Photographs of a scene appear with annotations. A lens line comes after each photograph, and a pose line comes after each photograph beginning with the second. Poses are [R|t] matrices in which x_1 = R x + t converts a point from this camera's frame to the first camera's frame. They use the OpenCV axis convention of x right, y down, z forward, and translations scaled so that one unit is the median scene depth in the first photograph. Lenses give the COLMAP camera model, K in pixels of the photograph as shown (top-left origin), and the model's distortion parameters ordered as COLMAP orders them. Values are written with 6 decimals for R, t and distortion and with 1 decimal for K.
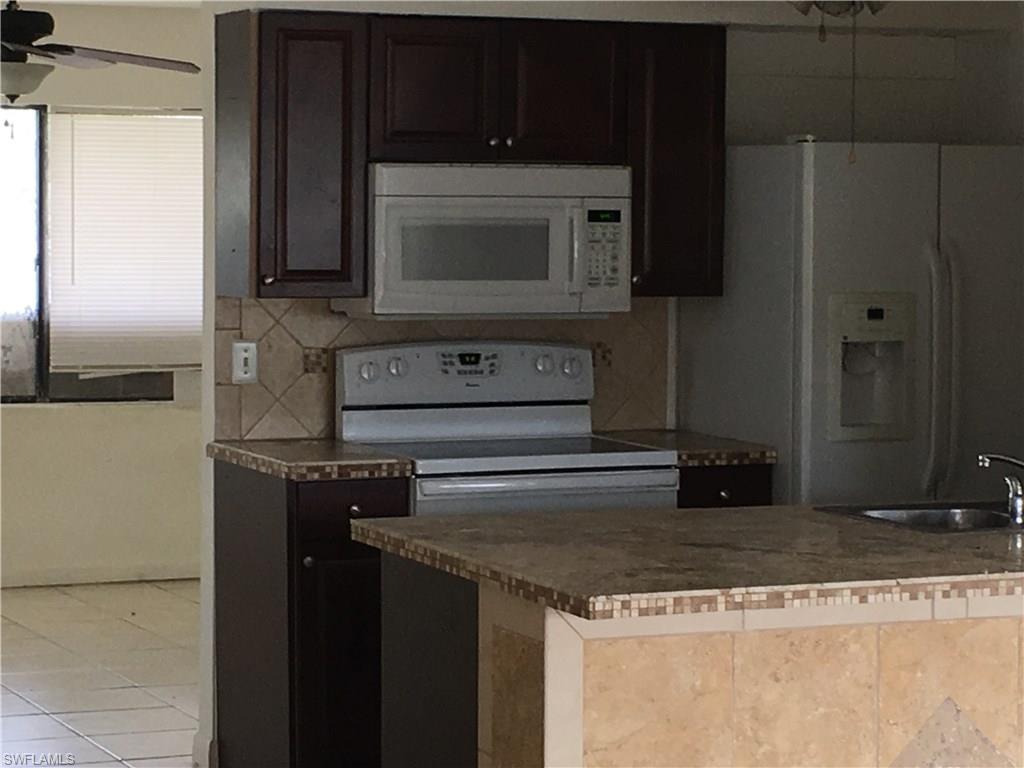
lens RADIAL K [[3033.1, 0, 508.5], [0, 3033.1, 386.8], [0, 0, 1]] dist [0.029884, 0.000000]
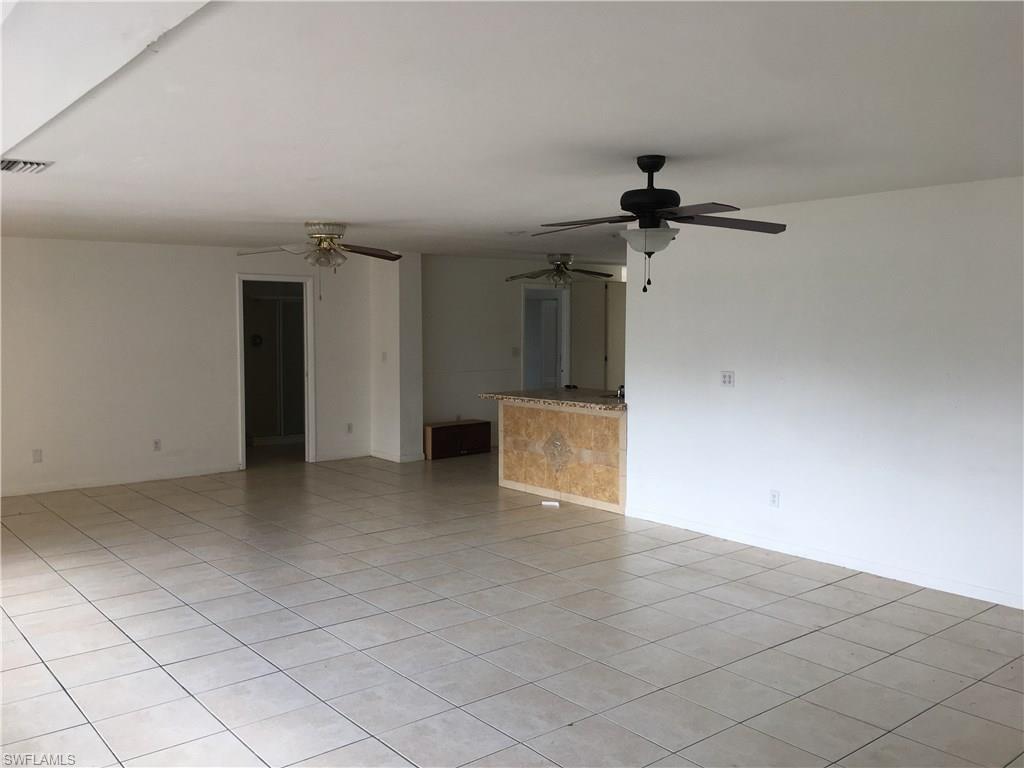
lens RADIAL K [[867.8, 0, 512.6], [0, 867.8, 380.7], [0, 0, 1]] dist [0.038133, -0.040890]
pose [[0.302097, 0.052801, -0.951814, 1.436103], [-0.065585, 0.997250, 0.034505, -0.012294], [0.951018, 0.052001, 0.304729, 0.527212]]
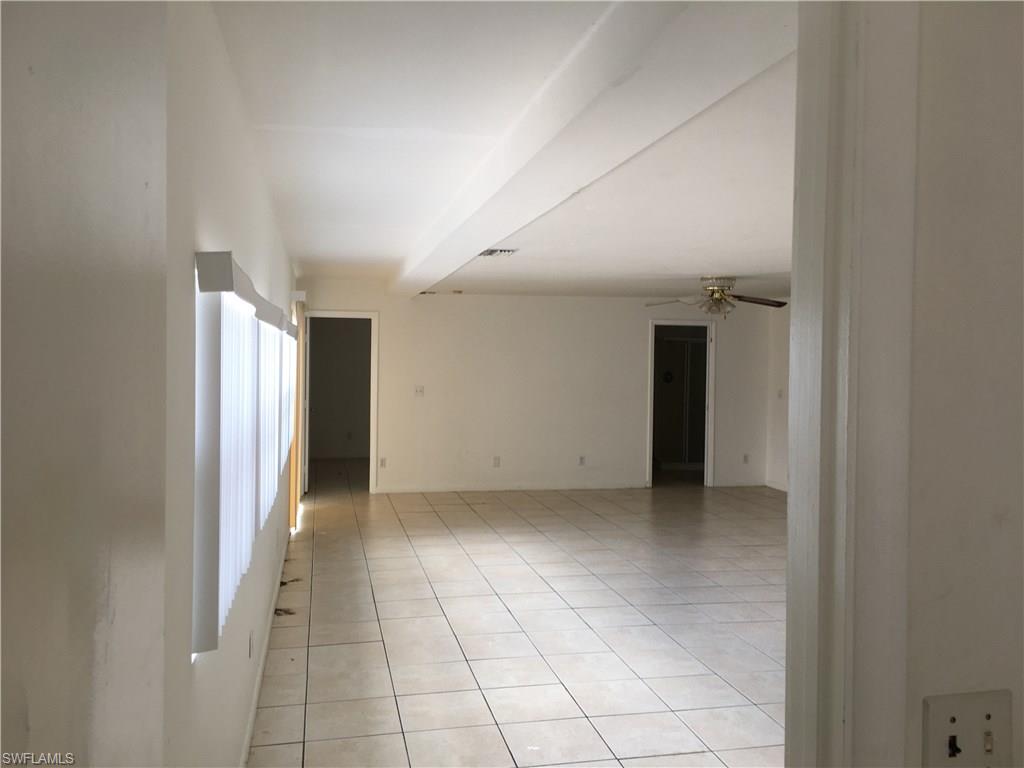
lens RADIAL K [[867.8, 0, 512.5], [0, 867.8, 383.6], [0, 0, 1]] dist [0.038133, -0.040890]
pose [[-0.170908, 0.013375, -0.985196, 1.663216], [-0.082498, 0.996202, 0.027836, -0.009928], [0.981827, 0.086034, -0.169156, 0.562501]]
